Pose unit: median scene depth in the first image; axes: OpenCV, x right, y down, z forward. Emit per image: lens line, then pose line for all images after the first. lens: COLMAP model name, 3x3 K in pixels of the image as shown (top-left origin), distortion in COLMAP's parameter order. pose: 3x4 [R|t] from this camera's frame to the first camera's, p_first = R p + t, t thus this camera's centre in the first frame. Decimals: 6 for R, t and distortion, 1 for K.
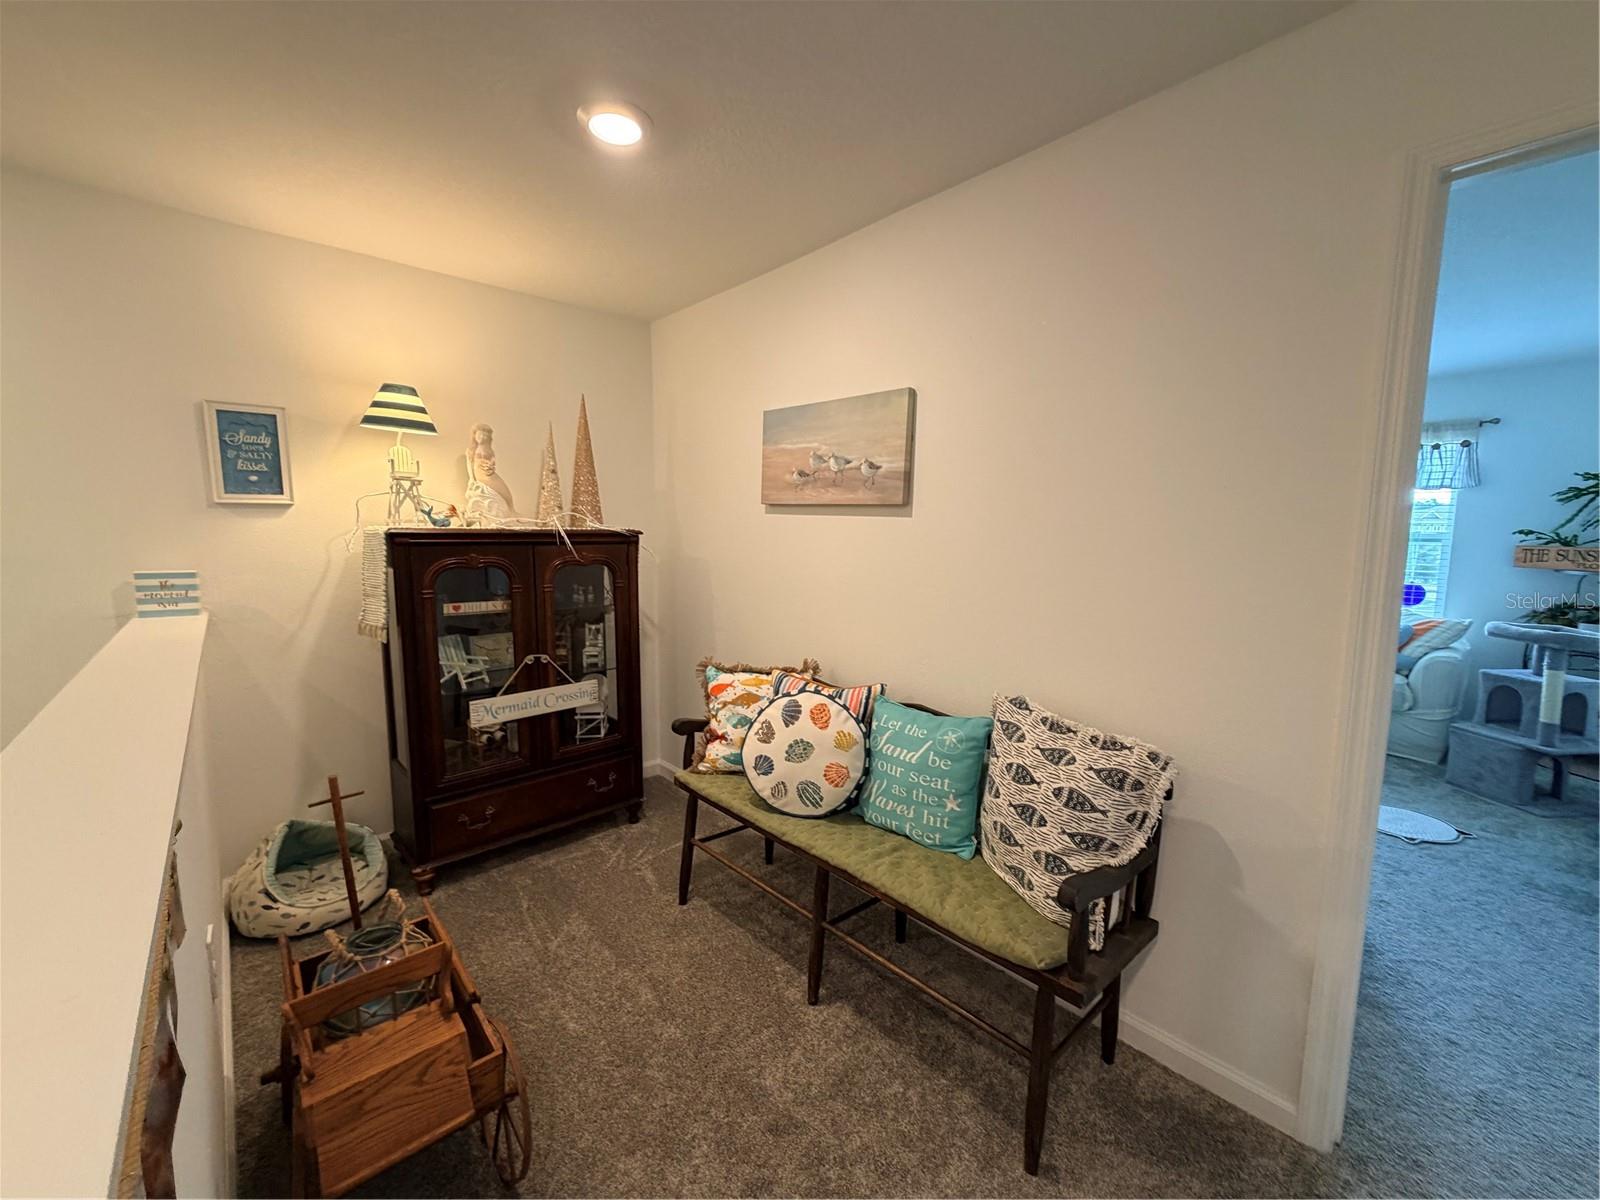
lens RADIAL K [[633.7, 0, 800.6], [0, 633.7, 597.1], [0, 0, 1]] dist [0.001381, -0.000017]
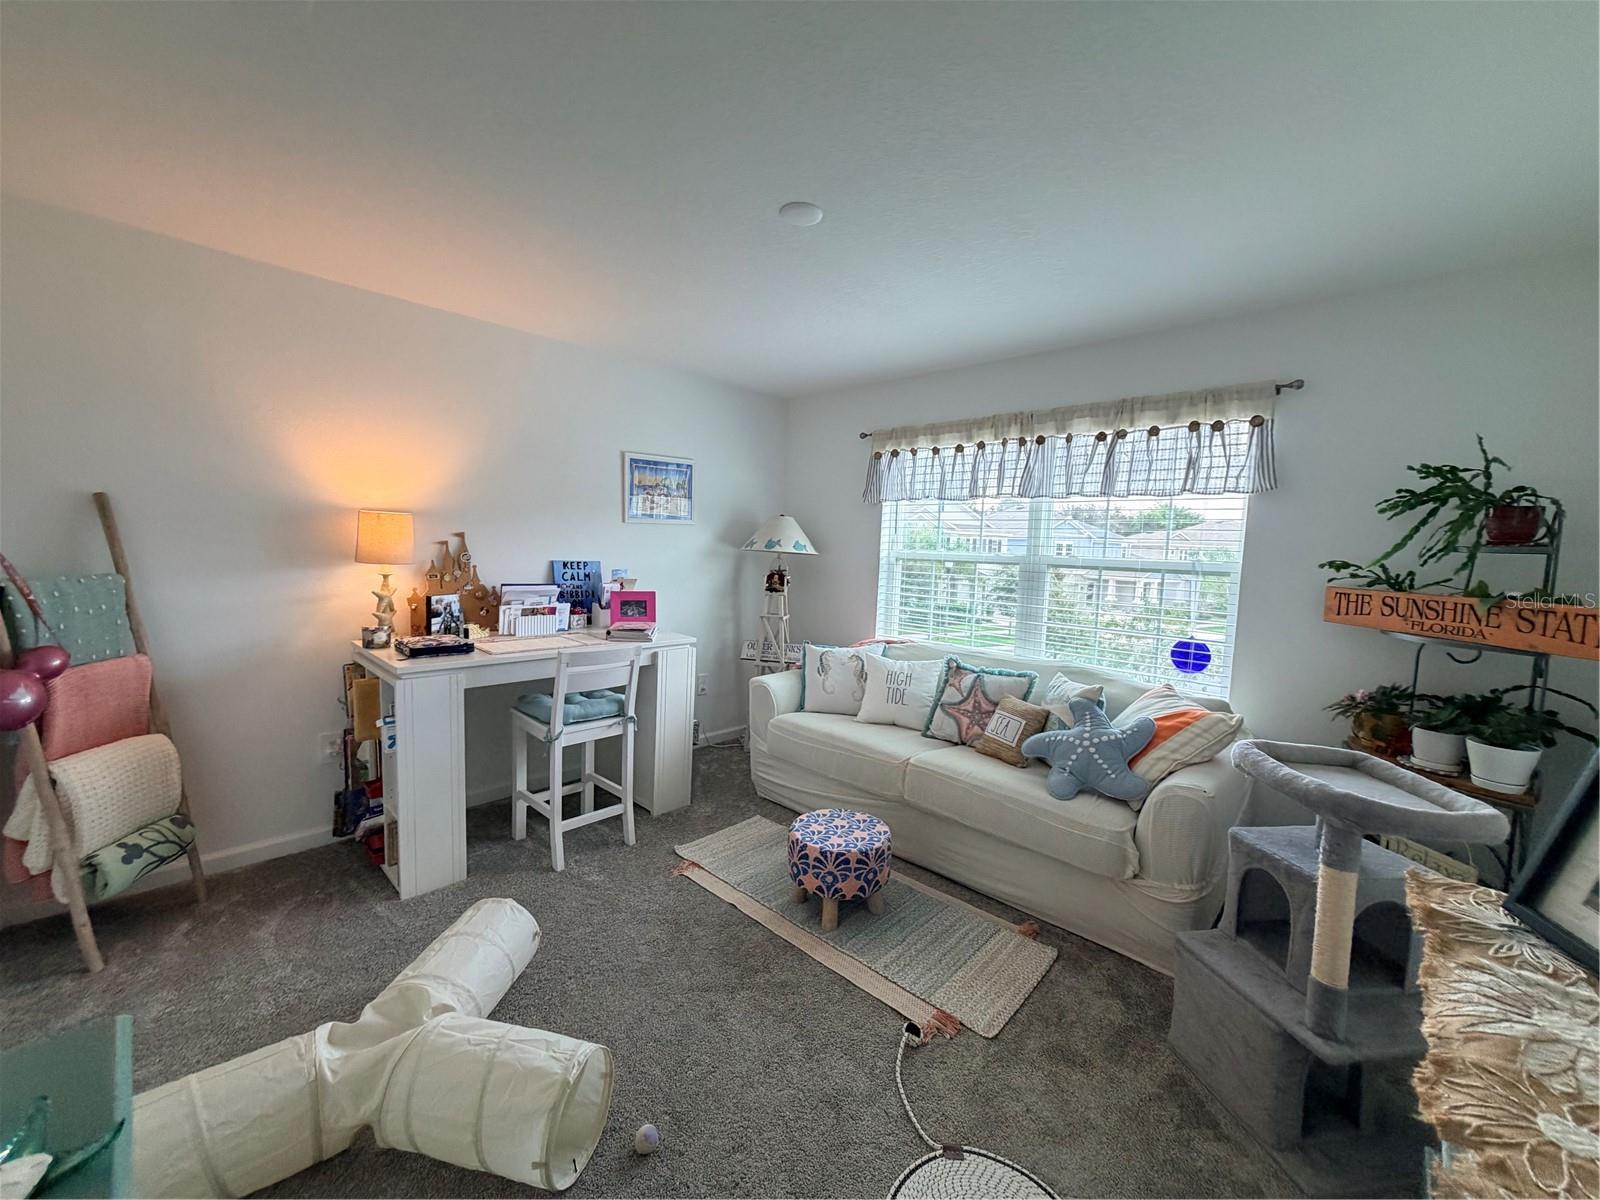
lens RADIAL K [[633.7, 0, 800.2], [0, 633.7, 602.6], [0, 0, 1]] dist [0.001381, -0.000017]
pose [[0.996954, 0.018625, 0.075741, 0.594243], [-0.017195, 0.999662, -0.019485, -0.046628], [-0.076079, 0.018123, 0.996937, 0.443514]]
